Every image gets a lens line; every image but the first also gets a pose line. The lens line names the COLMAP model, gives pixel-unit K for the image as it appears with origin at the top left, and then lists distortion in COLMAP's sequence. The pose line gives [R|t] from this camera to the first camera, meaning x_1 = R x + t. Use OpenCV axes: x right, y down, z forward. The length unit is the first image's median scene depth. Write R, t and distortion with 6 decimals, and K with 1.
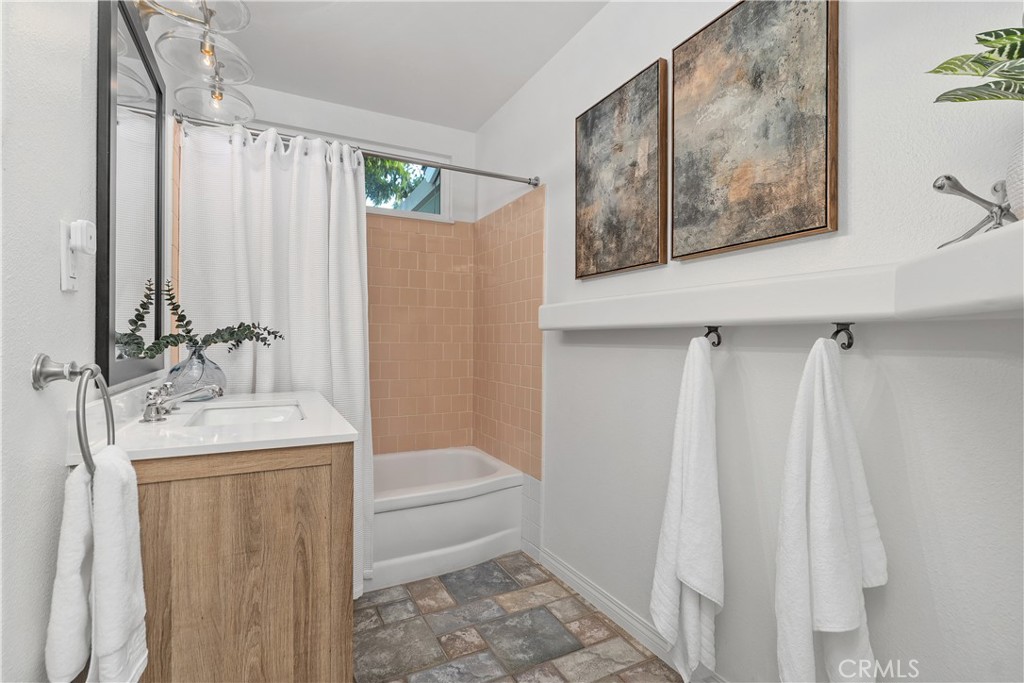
lens RADIAL K [[488.3, 0, 512.5], [0, 488.3, 341.4], [0, 0, 1]] dist [0.005217, -0.002734]
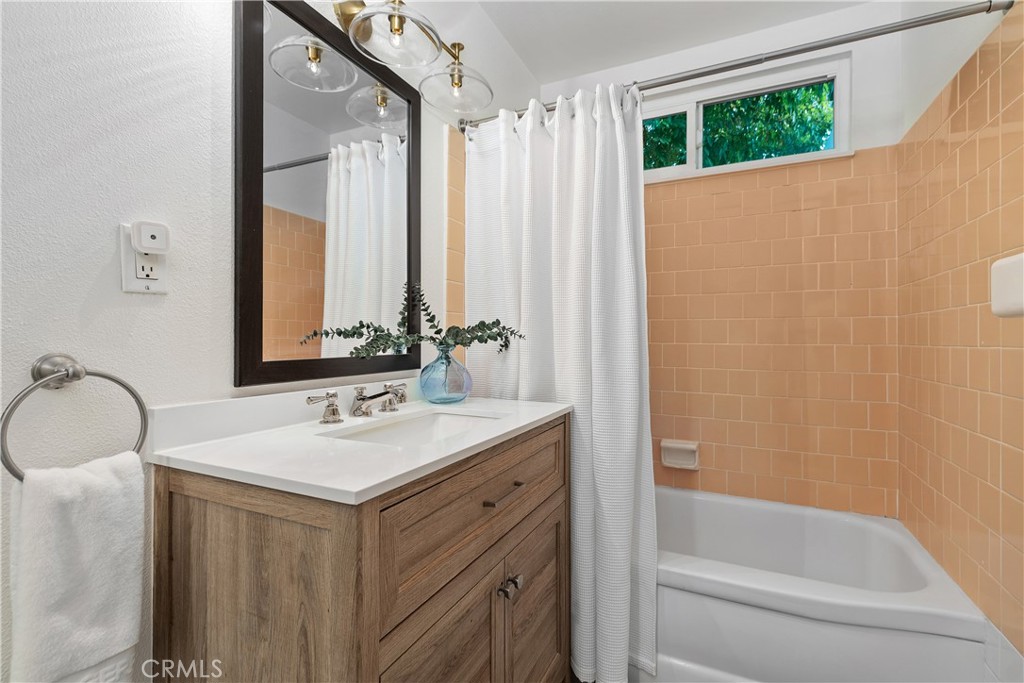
lens RADIAL K [[467.4, 0, 510.2], [0, 467.4, 335.8], [0, 0, 1]] dist [0.005085, -0.000070]
pose [[0.600547, -0.011390, -0.799508, 0.273827], [-0.001127, 0.999885, -0.015090, 0.002485], [0.799589, 0.009963, 0.600466, 0.830047]]
